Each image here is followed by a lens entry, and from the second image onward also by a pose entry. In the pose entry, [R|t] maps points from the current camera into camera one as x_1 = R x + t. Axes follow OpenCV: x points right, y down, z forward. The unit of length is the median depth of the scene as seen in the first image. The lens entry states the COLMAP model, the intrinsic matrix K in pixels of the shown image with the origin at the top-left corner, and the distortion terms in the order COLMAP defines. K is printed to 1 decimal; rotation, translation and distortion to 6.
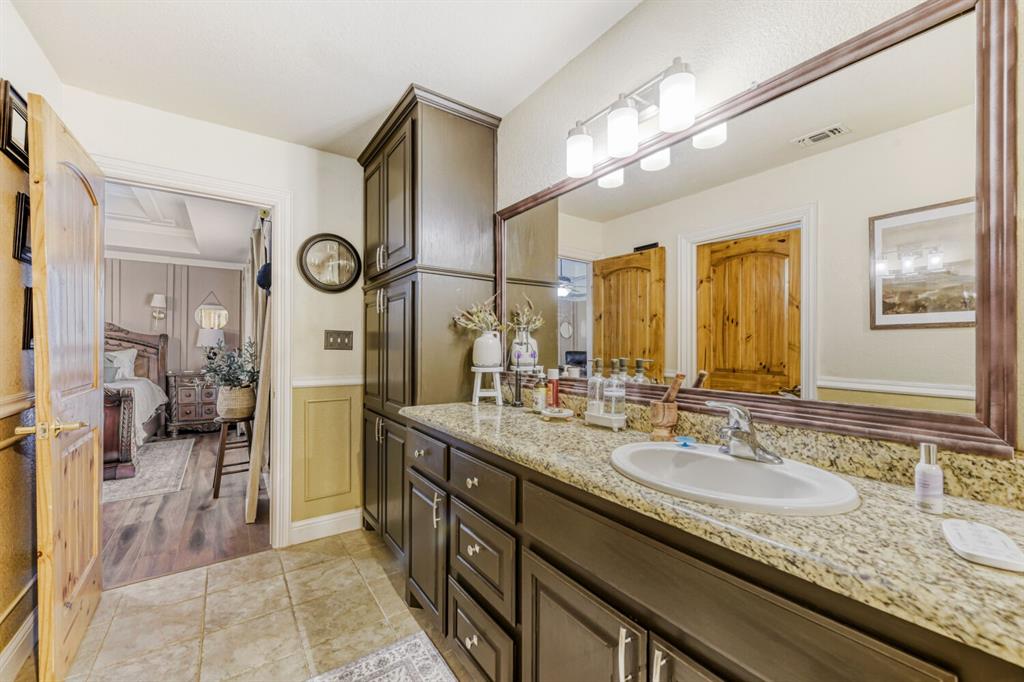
lens RADIAL K [[406.2, 0, 514.6], [0, 406.2, 344.4], [0, 0, 1]] dist [0.008781, -0.000452]
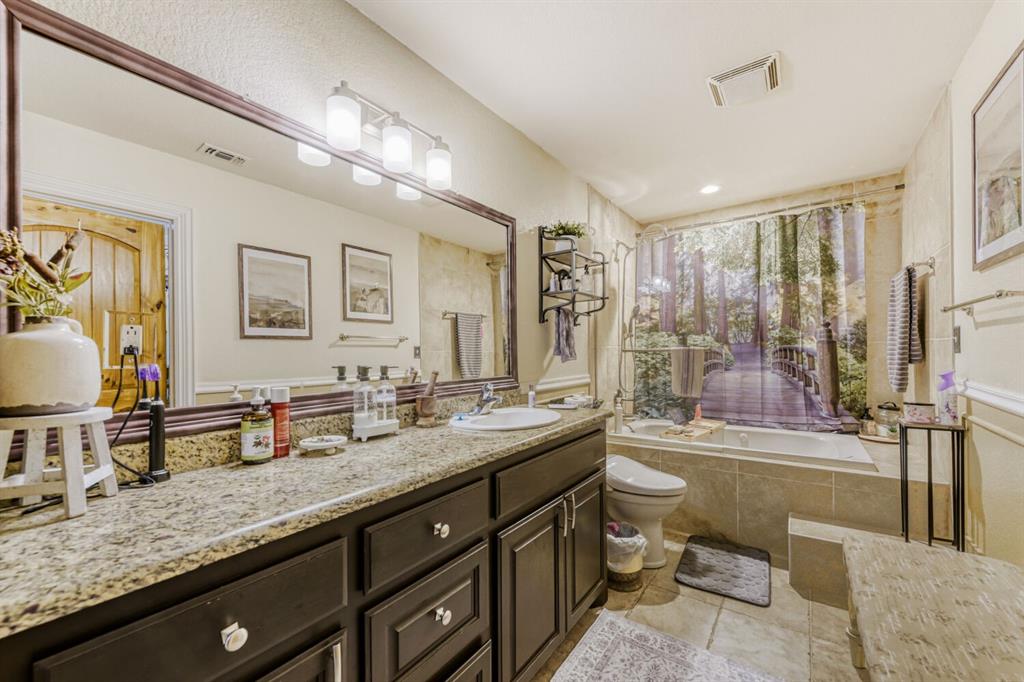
lens RADIAL K [[406.2, 0, 514.5], [0, 406.2, 347.0], [0, 0, 1]] dist [0.008781, -0.000452]
pose [[-0.337992, 0.007831, 0.941116, -0.542963], [0.007808, 0.999954, -0.005517, 0.000350], [-0.941117, 0.005484, -0.338038, 0.701755]]
